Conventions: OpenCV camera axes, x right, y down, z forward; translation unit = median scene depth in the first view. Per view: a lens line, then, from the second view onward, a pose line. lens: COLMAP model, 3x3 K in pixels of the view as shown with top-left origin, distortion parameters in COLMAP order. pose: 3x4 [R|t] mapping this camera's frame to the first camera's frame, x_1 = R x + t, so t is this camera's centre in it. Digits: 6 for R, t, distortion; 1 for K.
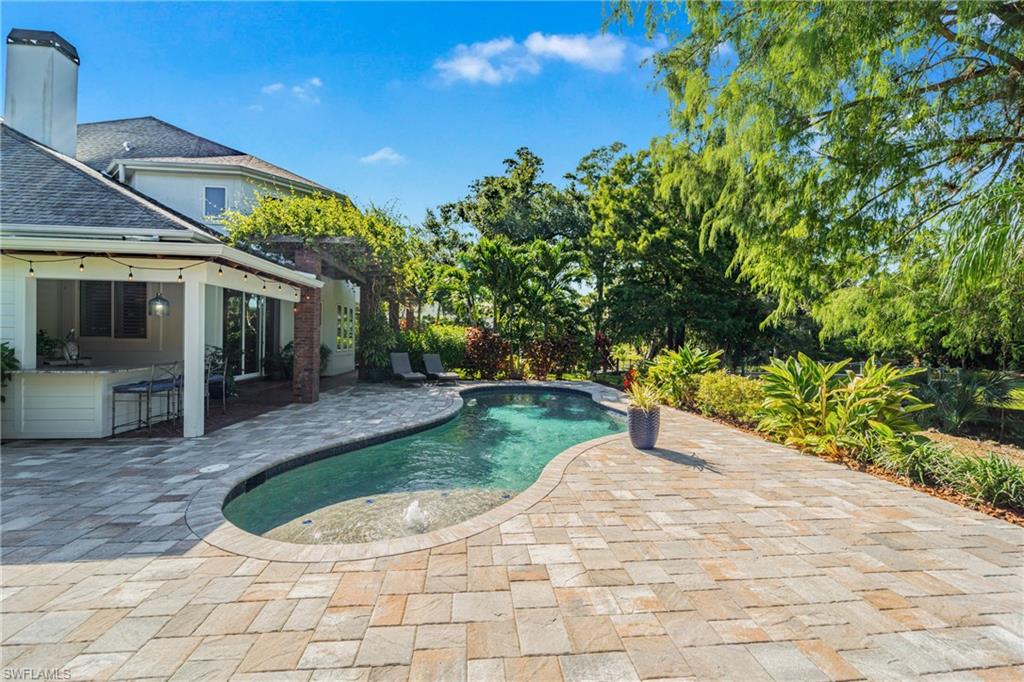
lens RADIAL K [[409.6, 0, 512.0], [0, 409.6, 341.0], [0, 0, 1]] dist [-0.000511, -0.000095]
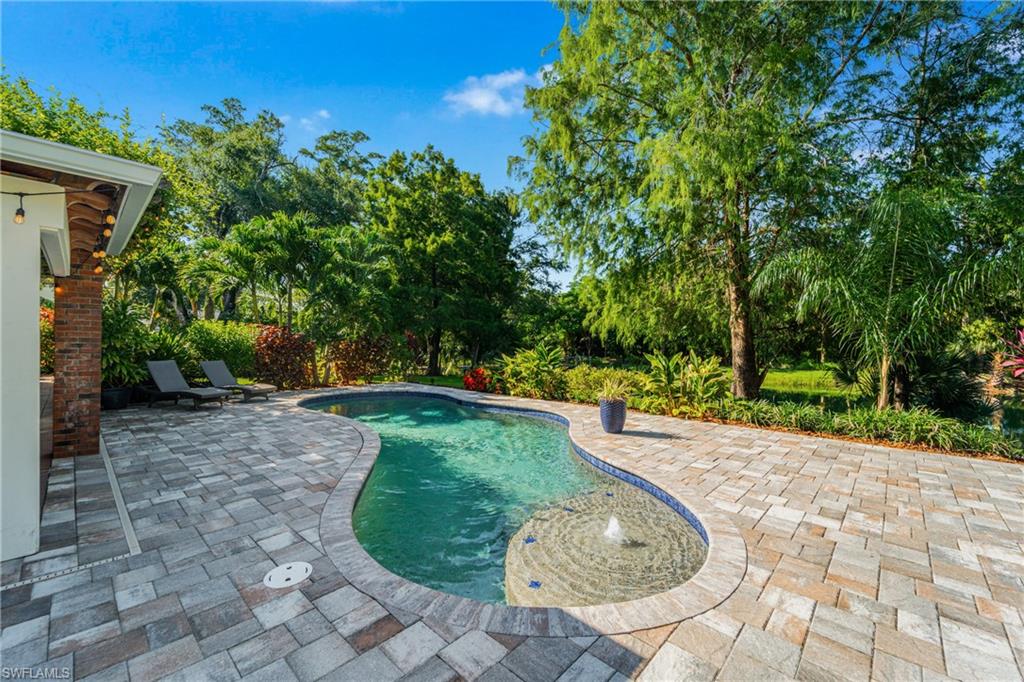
lens RADIAL K [[409.6, 0, 512.0], [0, 409.6, 341.0], [0, 0, 1]] dist [-0.000511, -0.000095]
pose [[0.761091, -0.007059, 0.648607, -0.882660], [0.003348, 0.999970, 0.006954, -0.018782], [-0.648637, -0.003121, 0.761092, 0.374932]]
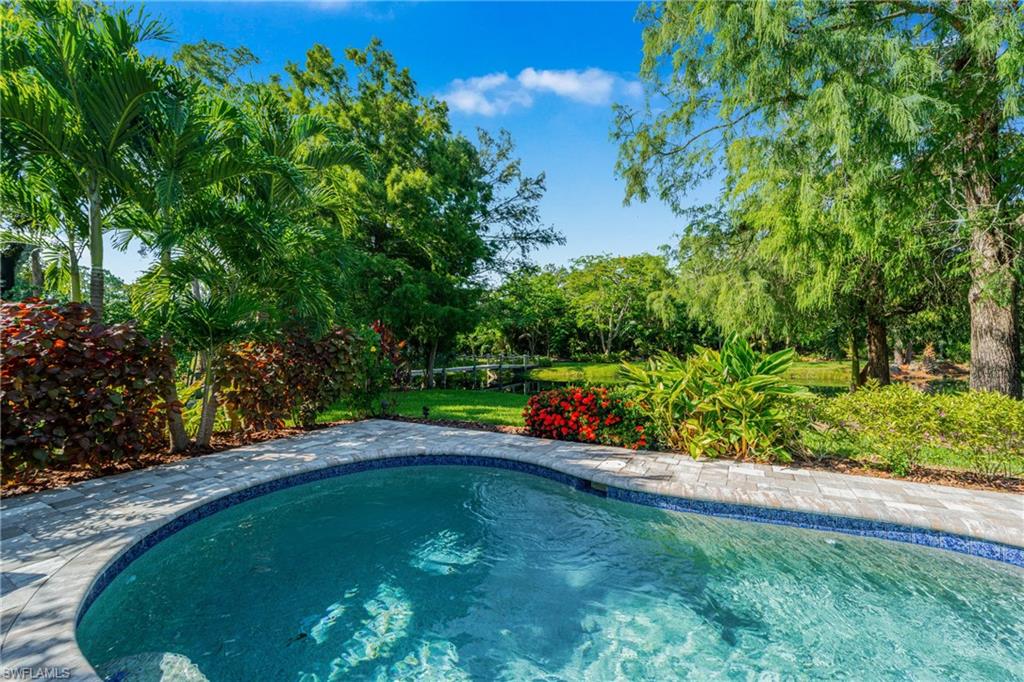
lens RADIAL K [[409.6, 0, 512.0], [0, 409.6, 341.0], [0, 0, 1]] dist [-0.000511, -0.000095]
pose [[0.592483, -0.023078, 0.805252, -0.406438], [0.020488, 0.999698, 0.013576, -0.010260], [-0.805323, 0.008454, 0.592777, 2.095014]]
